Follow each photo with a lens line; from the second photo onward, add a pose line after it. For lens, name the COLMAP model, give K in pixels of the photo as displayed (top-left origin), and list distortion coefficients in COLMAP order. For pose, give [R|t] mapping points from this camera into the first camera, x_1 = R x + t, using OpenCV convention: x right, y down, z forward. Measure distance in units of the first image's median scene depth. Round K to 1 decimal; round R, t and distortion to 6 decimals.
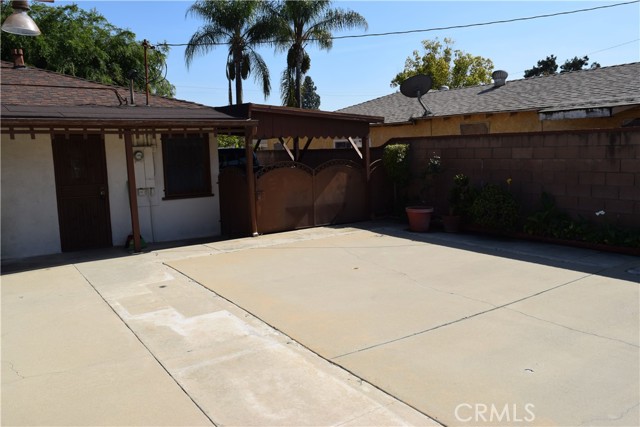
lens RADIAL K [[495.1, 0, 322.5], [0, 495.1, 210.7], [0, 0, 1]] dist [-0.010755, 0.002074]
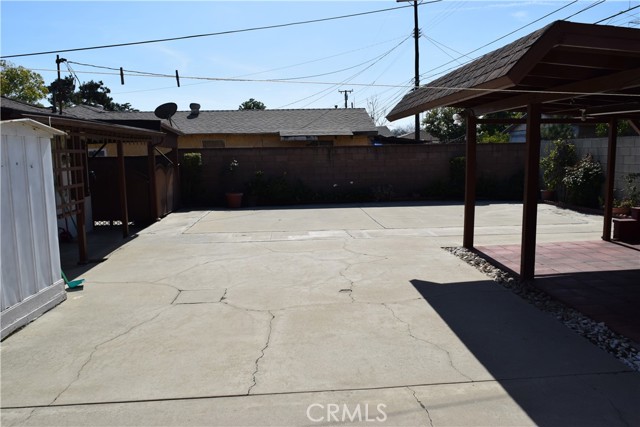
lens RADIAL K [[495.1, 0, 322.5], [0, 495.1, 210.7], [0, 0, 1]] dist [-0.010755, 0.002074]
pose [[0.518721, -0.083706, 0.850836, -1.003635], [0.109937, 0.993464, 0.030714, 0.032249], [-0.847846, 0.077607, 0.524533, -0.058488]]
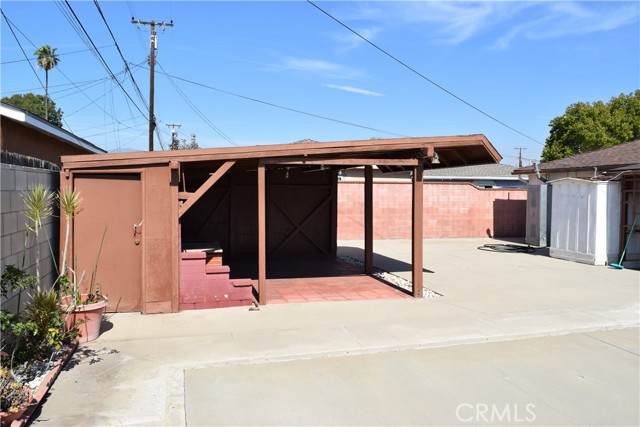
lens RADIAL K [[495.1, 0, 322.5], [0, 495.1, 210.7], [0, 0, 1]] dist [-0.010755, 0.002074]
pose [[-0.326132, 0.057969, -0.943545, 0.681623], [-0.115932, 0.988131, 0.100780, -0.051163], [0.938188, 0.142254, -0.315541, 0.281412]]
